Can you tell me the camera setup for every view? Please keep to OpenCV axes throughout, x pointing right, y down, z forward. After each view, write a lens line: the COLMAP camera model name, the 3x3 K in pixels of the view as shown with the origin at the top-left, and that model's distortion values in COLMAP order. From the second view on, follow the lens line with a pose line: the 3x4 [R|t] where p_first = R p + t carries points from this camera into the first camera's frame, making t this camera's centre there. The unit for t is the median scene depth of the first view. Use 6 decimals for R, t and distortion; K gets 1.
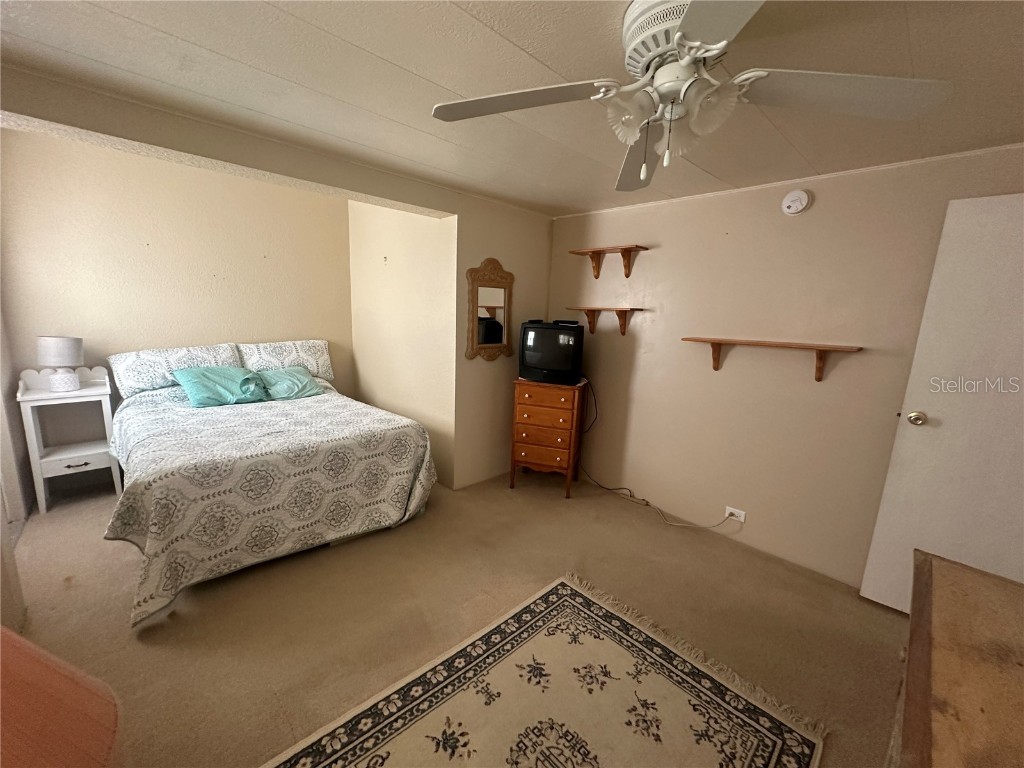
lens RADIAL K [[407.6, 0, 511.2], [0, 407.6, 388.7], [0, 0, 1]] dist [-0.001790, -0.000107]
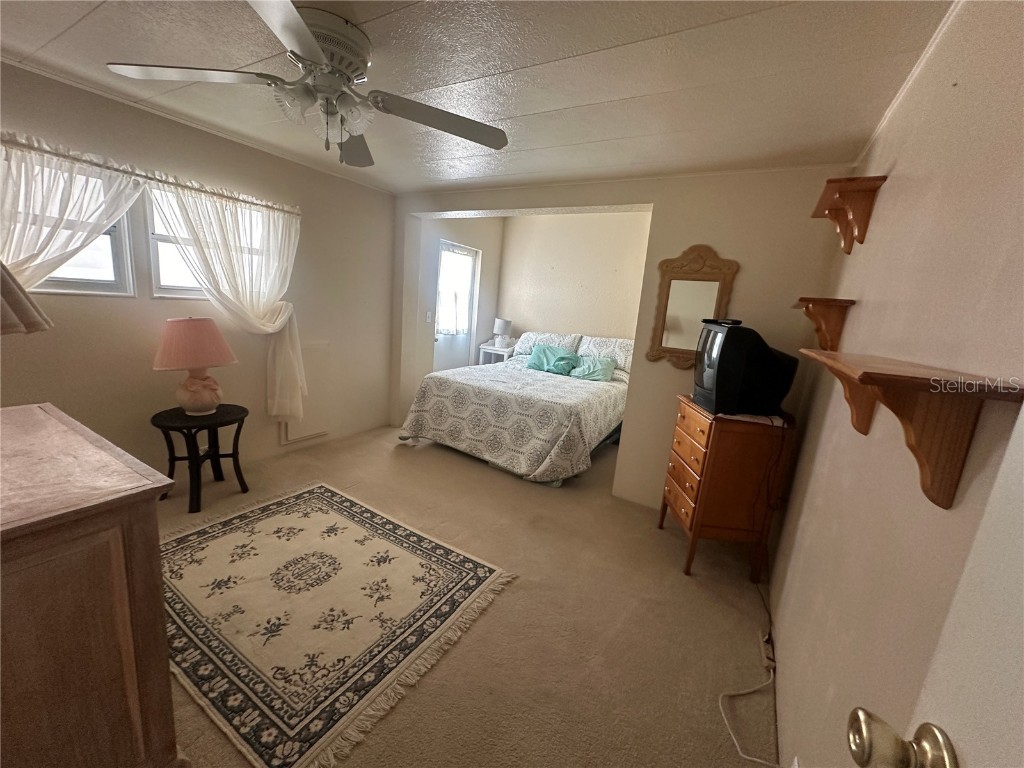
lens RADIAL K [[407.6, 0, 511.2], [0, 407.6, 388.7], [0, 0, 1]] dist [-0.001790, -0.000107]
pose [[0.270696, 0.185380, -0.944647, 1.275669], [-0.259271, 0.959063, 0.113913, -0.070612], [0.927094, 0.214083, 0.307678, 0.863306]]
